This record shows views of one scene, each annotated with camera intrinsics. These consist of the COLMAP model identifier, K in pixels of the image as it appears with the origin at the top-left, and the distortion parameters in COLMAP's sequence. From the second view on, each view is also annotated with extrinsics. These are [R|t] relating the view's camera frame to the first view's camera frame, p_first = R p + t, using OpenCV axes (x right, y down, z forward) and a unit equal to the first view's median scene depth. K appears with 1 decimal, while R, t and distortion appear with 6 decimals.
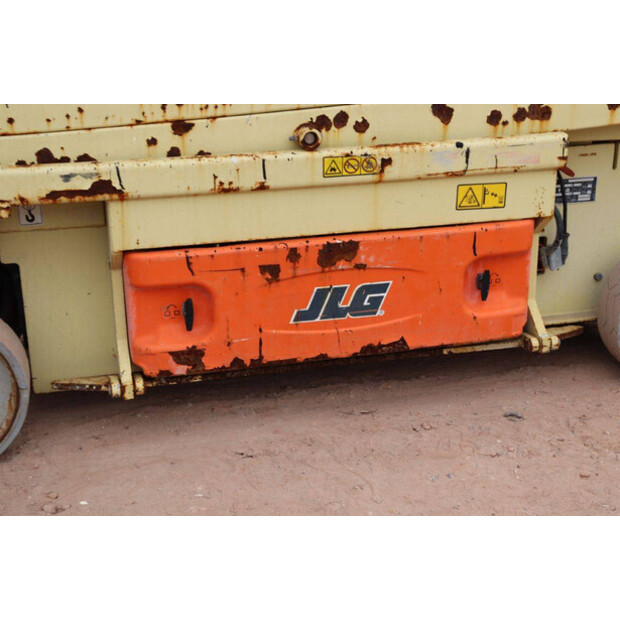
lens RADIAL K [[1028.3, 0, 302.3], [0, 1028.3, 301.1], [0, 0, 1]] dist [0.162288, 0.074831]
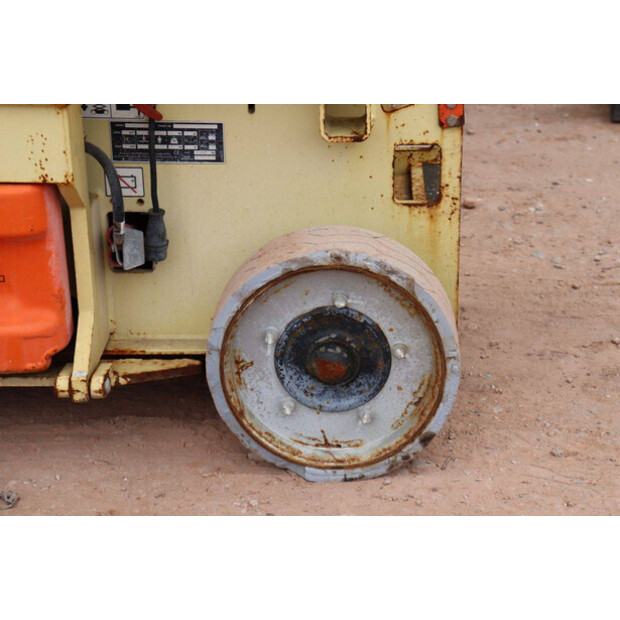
lens RADIAL K [[1445.2, 0, 310.0], [0, 1445.2, 310.0], [0, 0, 1]] dist [0.377084, 0.242500]
pose [[0.961480, 0.105831, -0.253683, 0.628297], [-0.090413, 0.993319, 0.071720, -0.085823], [0.259578, -0.046022, 0.964625, 0.212650]]
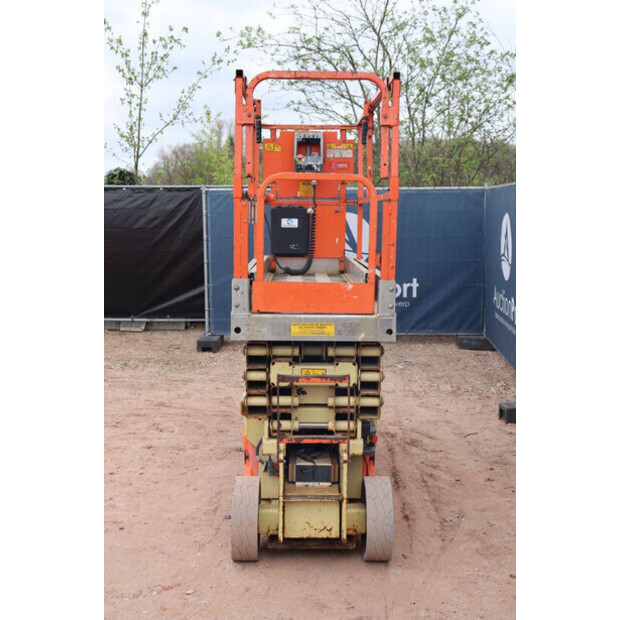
lens RADIAL K [[843.6, 0, 310.0], [0, 843.6, 310.0], [0, 0, 1]] dist [0.061158, 0.085802]
pose [[-0.213571, 0.121985, -0.969282, 1.977116], [-0.346052, 0.918395, 0.191829, -0.744052], [0.913584, 0.376391, -0.153929, 1.351334]]
